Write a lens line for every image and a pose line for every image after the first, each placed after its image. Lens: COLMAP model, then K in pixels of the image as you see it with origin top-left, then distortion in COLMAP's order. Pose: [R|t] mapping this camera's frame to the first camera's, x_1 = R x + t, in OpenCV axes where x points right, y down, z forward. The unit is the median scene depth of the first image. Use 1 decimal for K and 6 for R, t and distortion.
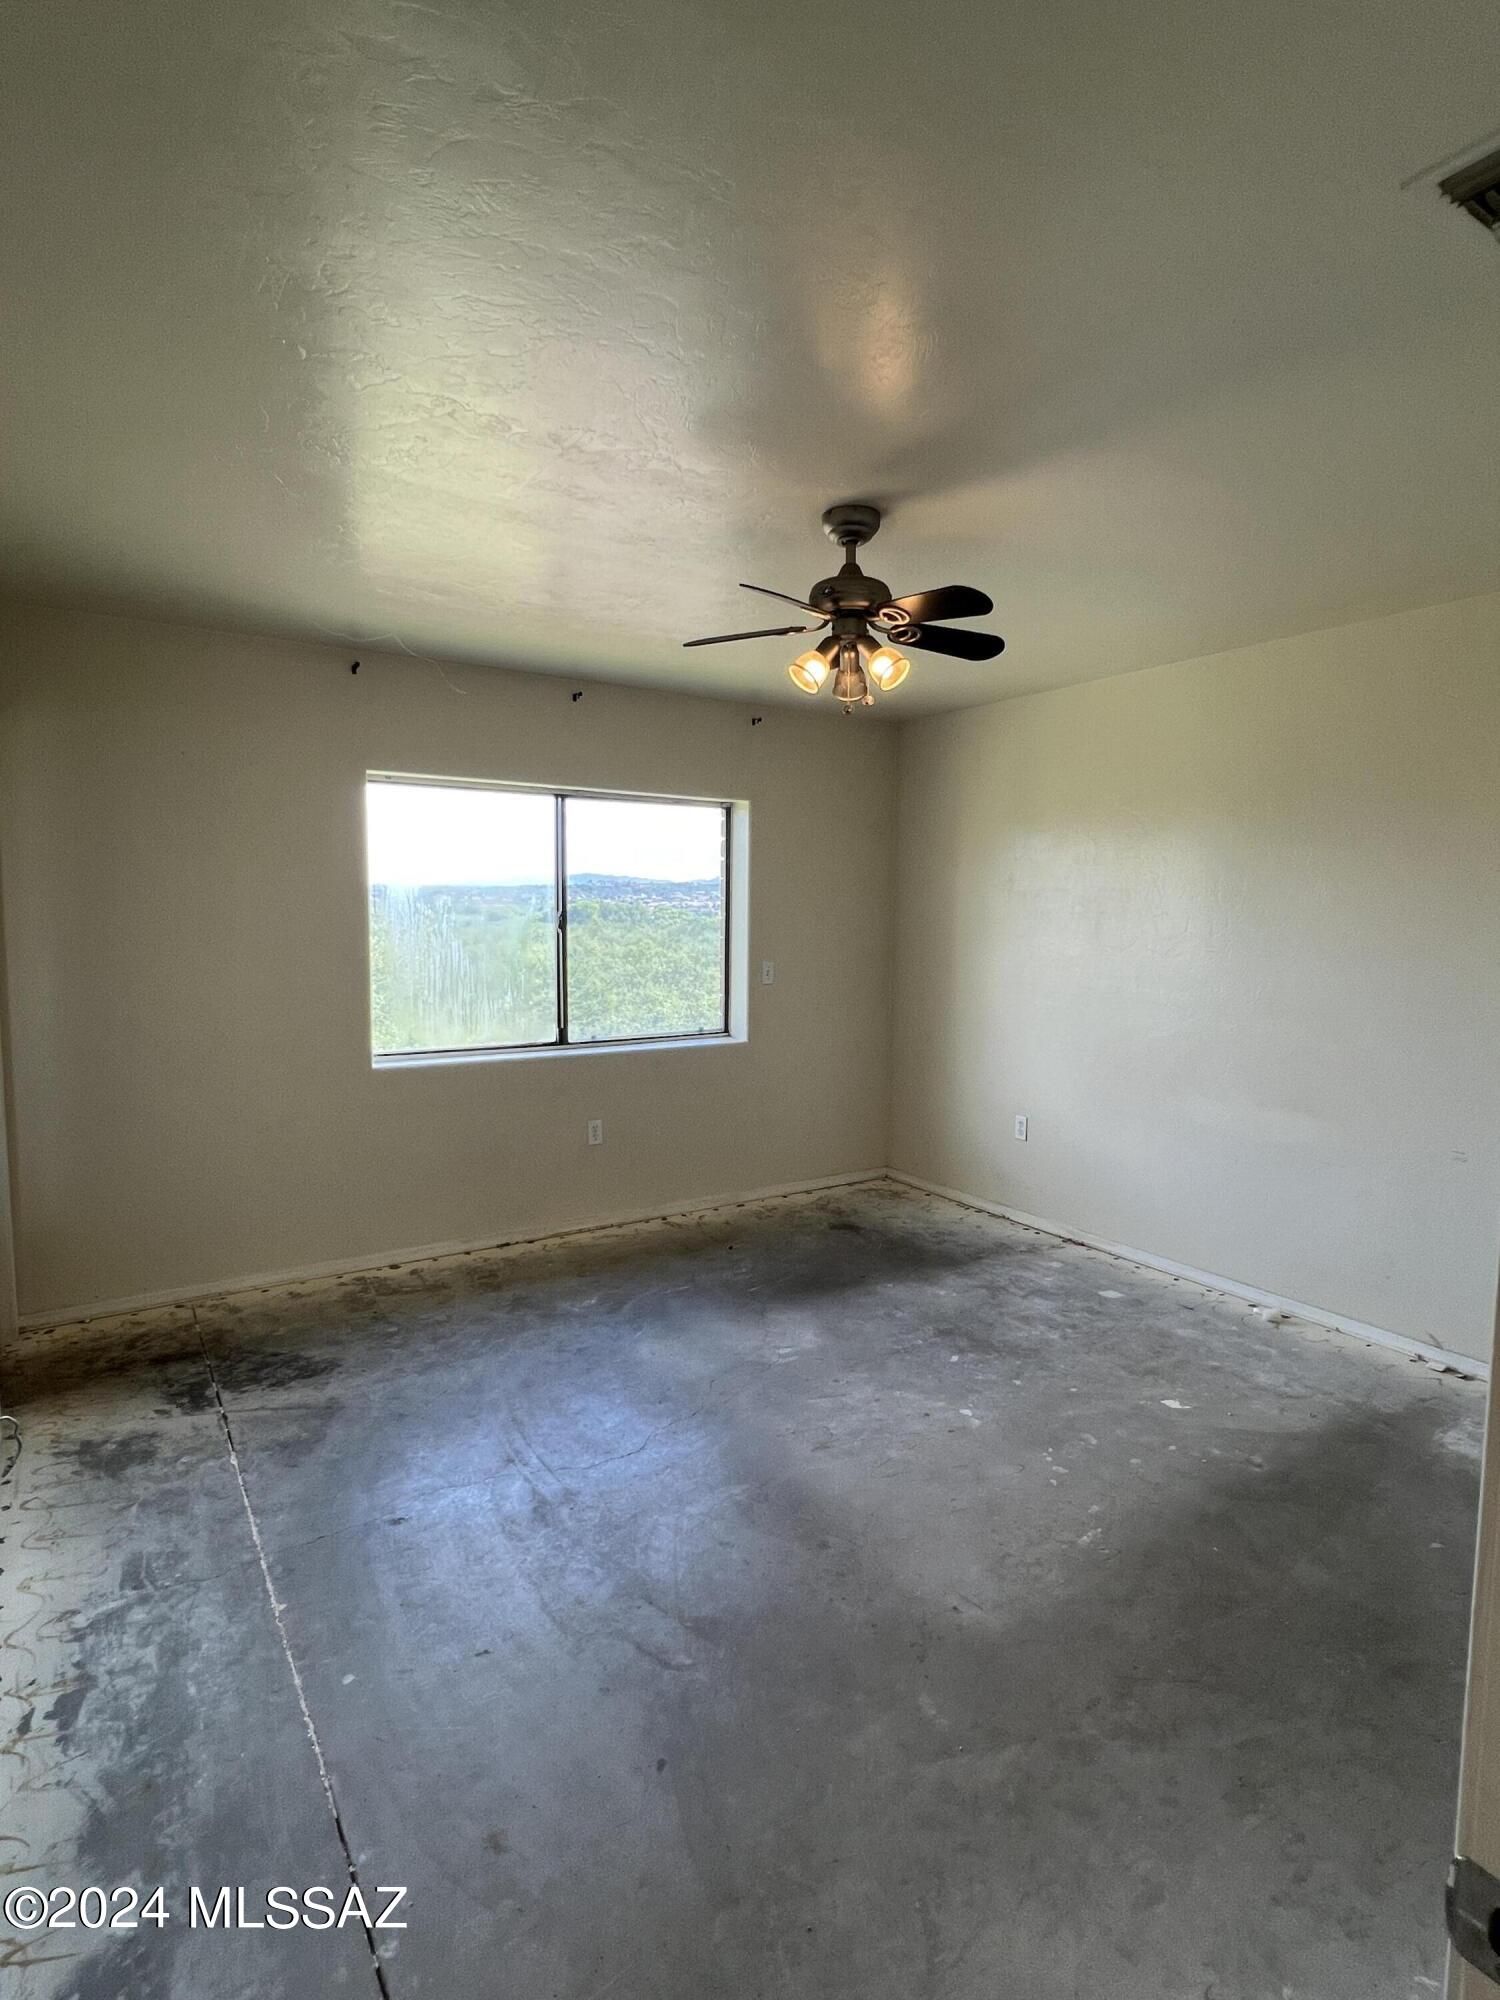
lens RADIAL K [[1023.4, 0, 750.0], [0, 1023.4, 1000.0], [0, 0, 1]] dist [0.000333, 0.000364]
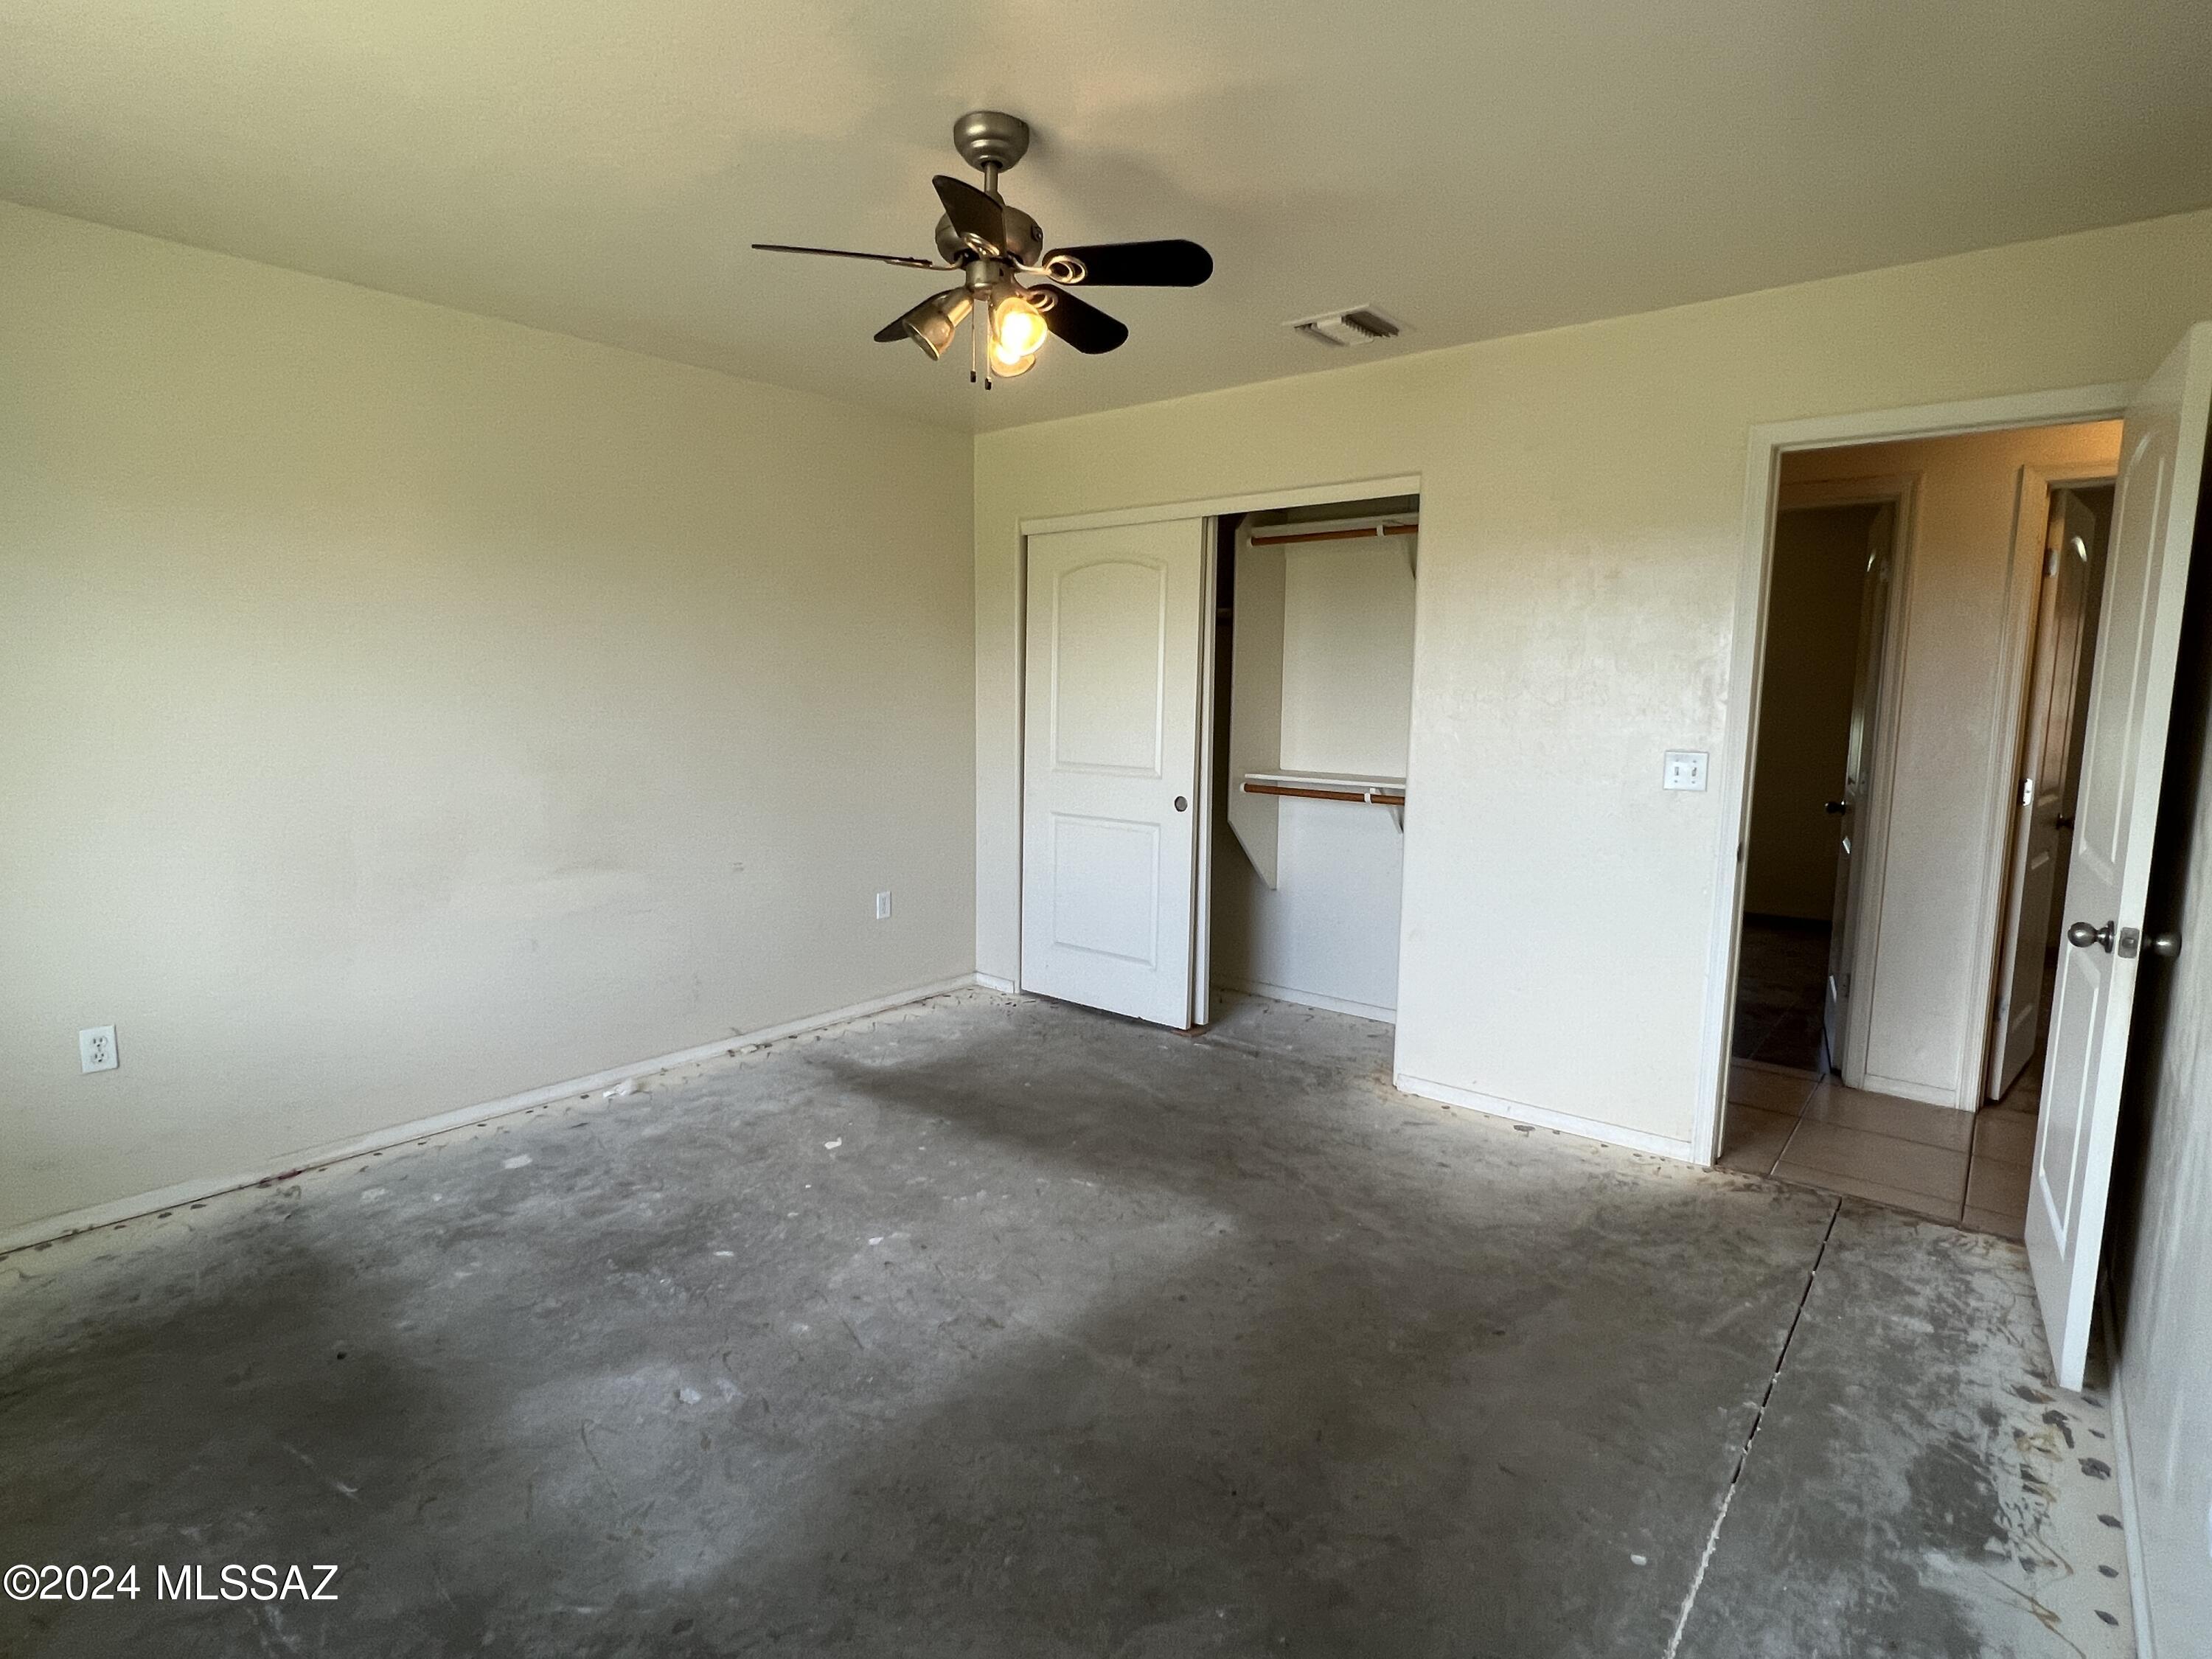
lens RADIAL K [[1131.9, 0, 1106.0], [0, 1131.9, 829.5], [0, 0, 1]] dist [0.000333, 0.000364]
pose [[-0.302624, -0.133887, 0.943659, -0.579244], [0.071611, 0.984092, 0.162589, -0.060829], [-0.950416, 0.116779, -0.288222, 0.883815]]
